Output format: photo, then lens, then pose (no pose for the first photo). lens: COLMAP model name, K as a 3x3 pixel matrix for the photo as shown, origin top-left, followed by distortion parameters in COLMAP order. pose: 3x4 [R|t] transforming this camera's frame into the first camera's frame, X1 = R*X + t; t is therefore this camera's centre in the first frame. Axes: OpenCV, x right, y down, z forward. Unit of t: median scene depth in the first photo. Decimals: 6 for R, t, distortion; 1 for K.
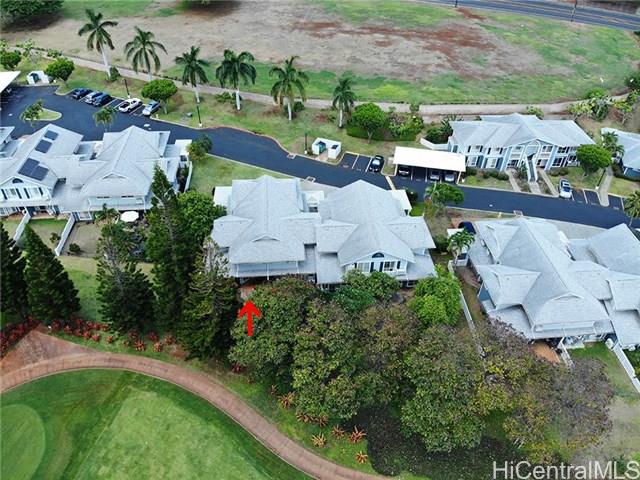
lens RADIAL K [[473.6, 0, 320.7], [0, 473.6, 237.4], [0, 0, 1]] dist [0.074404, -0.209903]
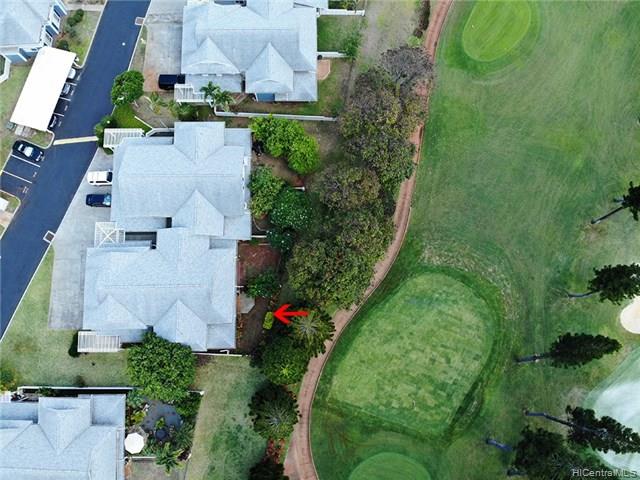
lens RADIAL K [[473.6, 0, 320.7], [0, 473.6, 237.4], [0, 0, 1]] dist [0.074404, -0.209903]
pose [[0.072806, -0.989674, 0.123470, -0.093479], [0.628067, 0.141663, 0.765156, -0.476987], [-0.774746, 0.021839, 0.631895, 0.149569]]
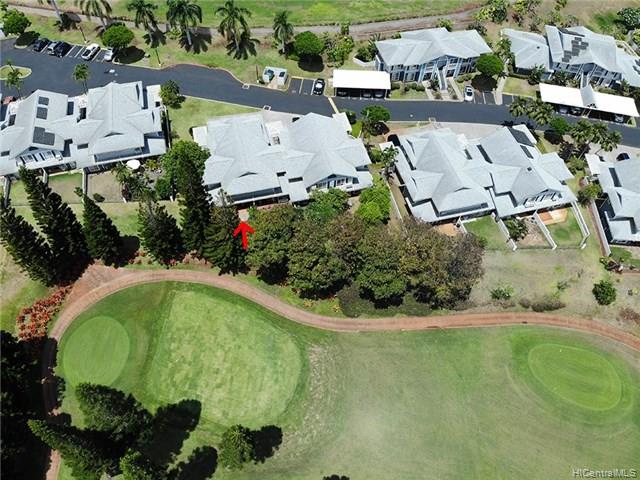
lens RADIAL K [[473.6, 0, 320.7], [0, 473.6, 237.4], [0, 0, 1]] dist [0.074404, -0.209903]
pose [[0.985509, -0.141104, 0.094133, -0.050010], [0.112336, 0.958758, 0.261080, -0.115215], [-0.127090, -0.246722, 0.960717, -0.277088]]
